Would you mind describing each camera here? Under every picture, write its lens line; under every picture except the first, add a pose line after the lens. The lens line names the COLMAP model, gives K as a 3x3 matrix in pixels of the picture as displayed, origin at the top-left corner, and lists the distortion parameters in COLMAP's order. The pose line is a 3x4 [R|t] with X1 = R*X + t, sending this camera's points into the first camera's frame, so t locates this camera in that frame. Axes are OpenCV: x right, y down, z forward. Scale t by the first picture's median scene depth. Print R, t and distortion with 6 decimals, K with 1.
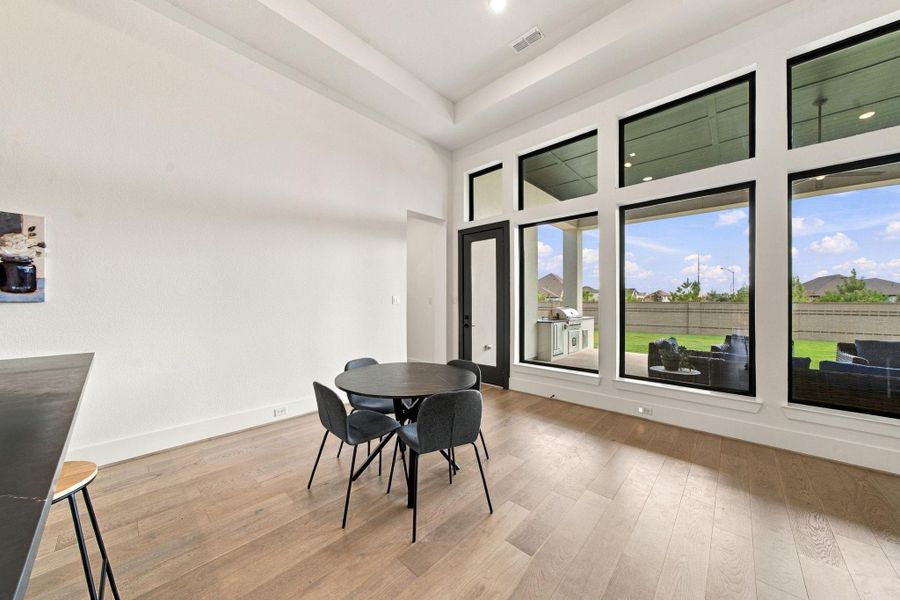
lens RADIAL K [[311.1, 0, 441.3], [0, 311.1, 302.3], [0, 0, 1]] dist [-0.001652, 0.000521]
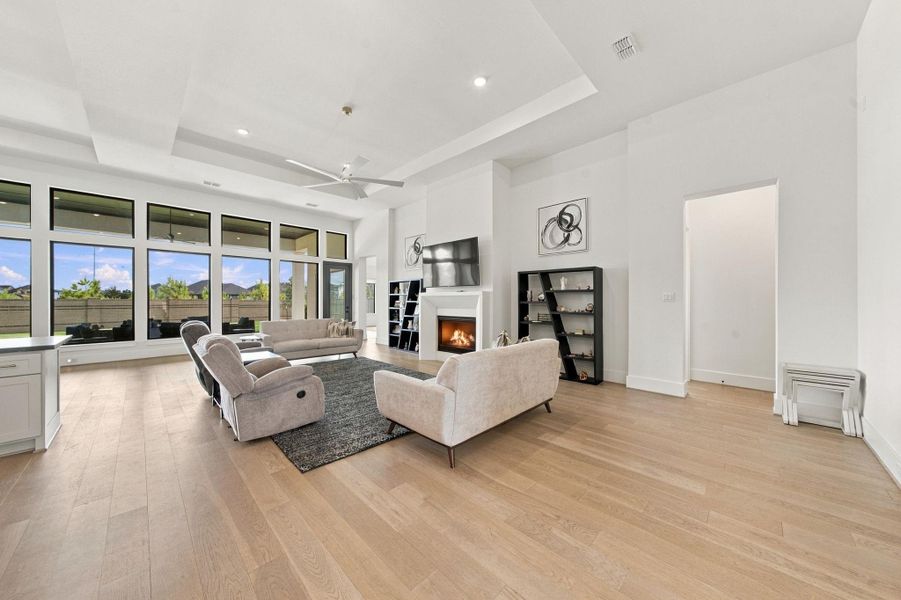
lens RADIAL K [[311.4, 0, 450.6], [0, 311.4, 300.3], [0, 0, 1]] dist [-0.001652, 0.000521]
pose [[0.025006, -0.003467, 0.999681, -0.248452], [0.001327, 0.999993, 0.003435, -0.000106], [-0.999686, 0.001241, 0.025010, -0.281524]]
